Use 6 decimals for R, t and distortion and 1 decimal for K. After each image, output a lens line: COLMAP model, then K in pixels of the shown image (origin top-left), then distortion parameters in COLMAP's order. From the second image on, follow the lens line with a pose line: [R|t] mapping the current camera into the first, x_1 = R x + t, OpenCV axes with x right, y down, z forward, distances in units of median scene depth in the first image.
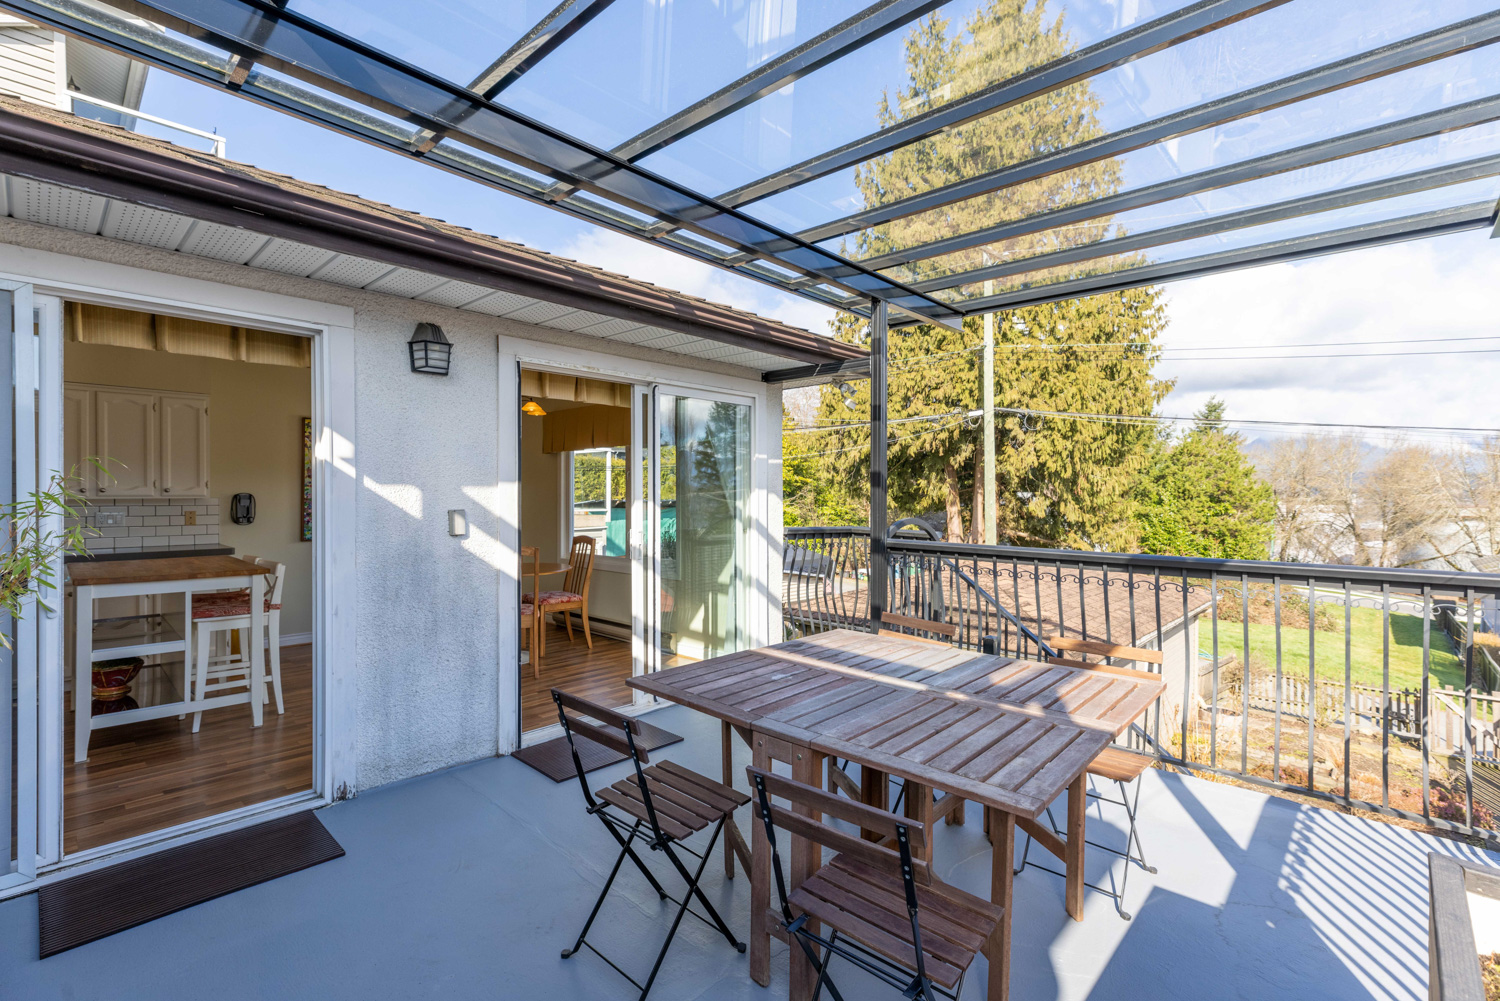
lens RADIAL K [[682.8, 0, 755.4], [0, 682.8, 493.9], [0, 0, 1]] dist [0.005774, -0.001736]
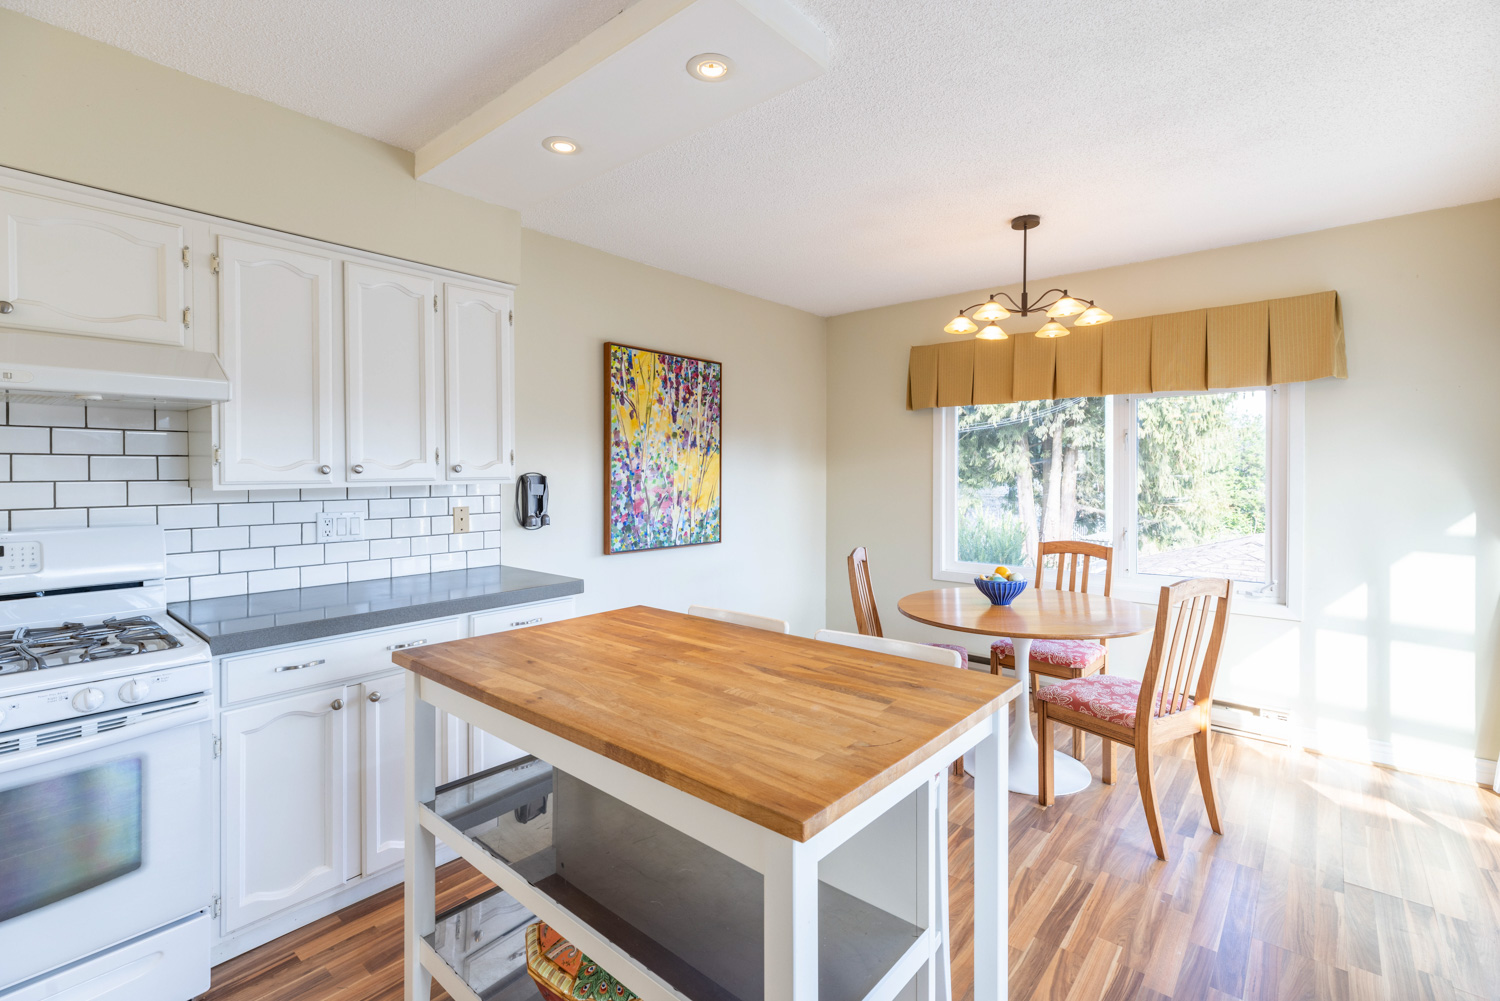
lens RADIAL K [[682.8, 0, 757.9], [0, 682.8, 474.2], [0, 0, 1]] dist [0.005774, -0.001736]
pose [[0.997233, -0.002942, 0.074275, -0.174571], [0.002236, 0.999952, 0.009586, -0.001422], [-0.074300, -0.009393, 0.997192, 0.123685]]
